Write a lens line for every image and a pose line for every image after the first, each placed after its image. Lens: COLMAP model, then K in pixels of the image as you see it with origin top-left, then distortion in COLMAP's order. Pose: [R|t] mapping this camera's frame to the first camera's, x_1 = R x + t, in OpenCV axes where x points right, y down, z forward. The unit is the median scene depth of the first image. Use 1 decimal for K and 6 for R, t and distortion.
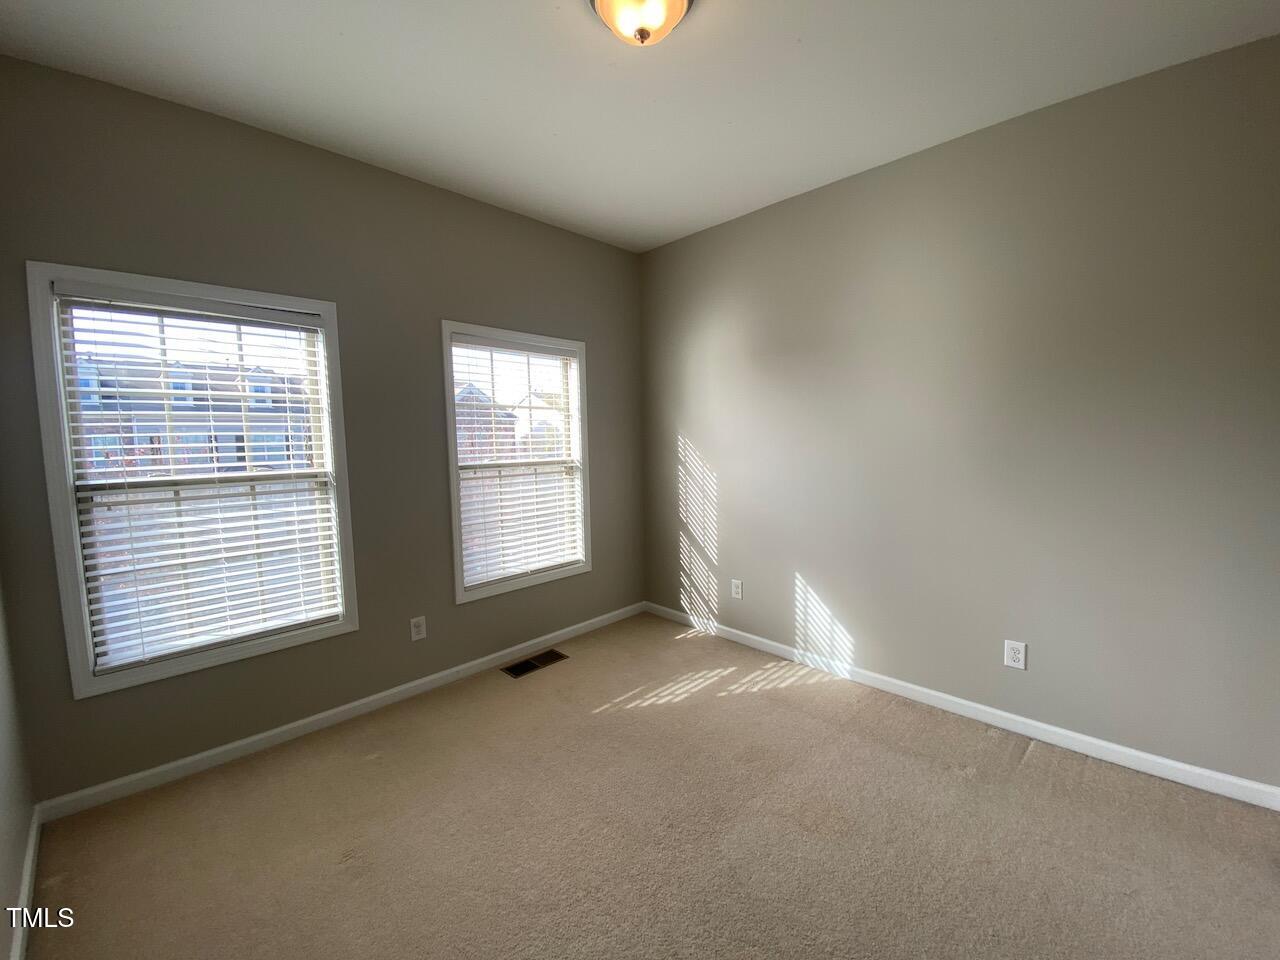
lens RADIAL K [[522.6, 0, 653.1], [0, 522.6, 468.4], [0, 0, 1]] dist [-0.000505, -0.006817]
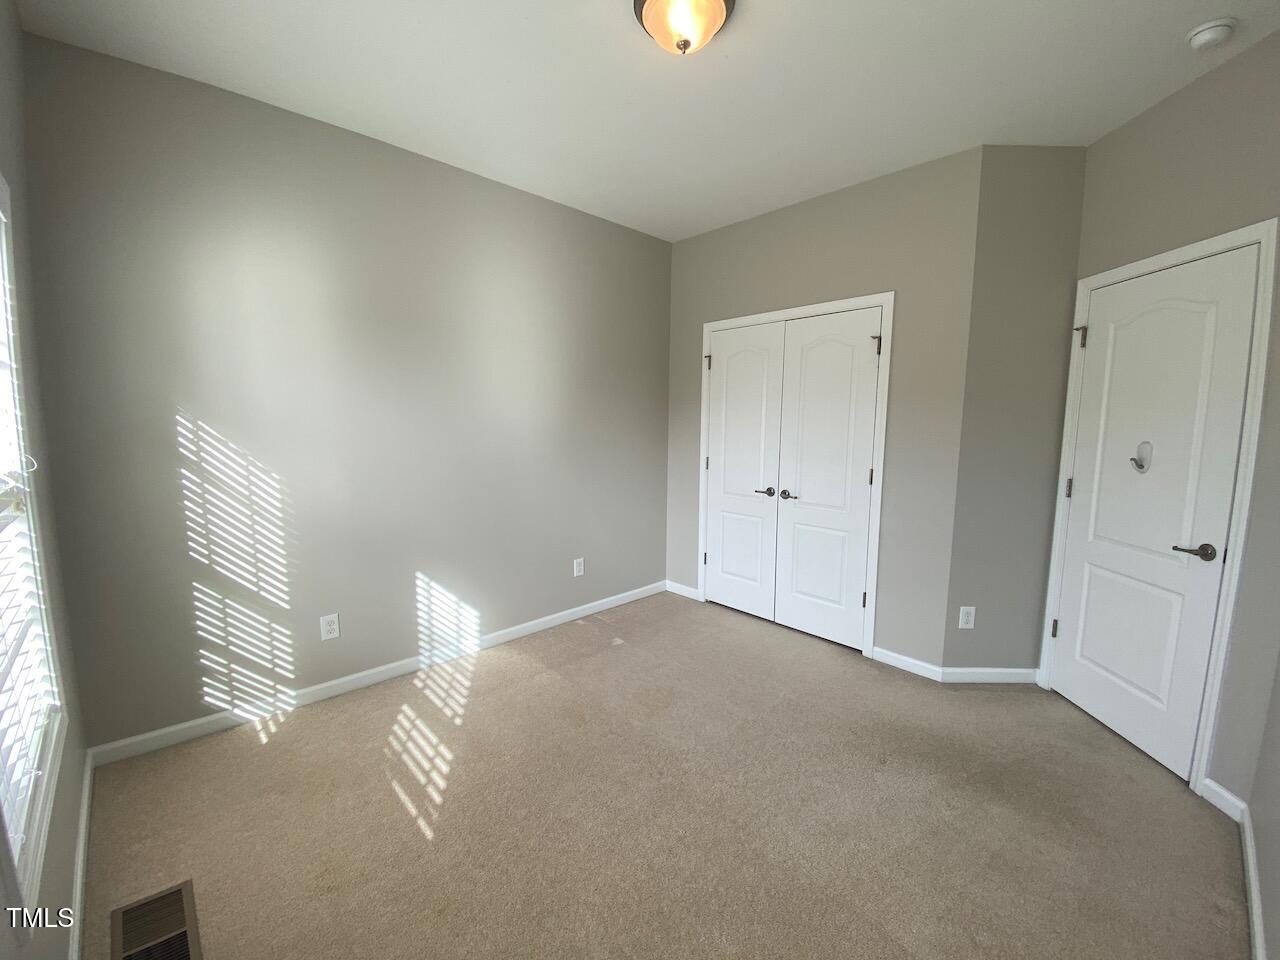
lens RADIAL K [[522.6, 0, 647.2], [0, 522.6, 478.9], [0, 0, 1]] dist [-0.000505, -0.006817]
pose [[0.012065, -0.098862, 0.995028, -0.547170], [0.050016, 0.993914, 0.098145, -0.026559], [-0.998676, 0.048583, 0.016936, 0.528902]]
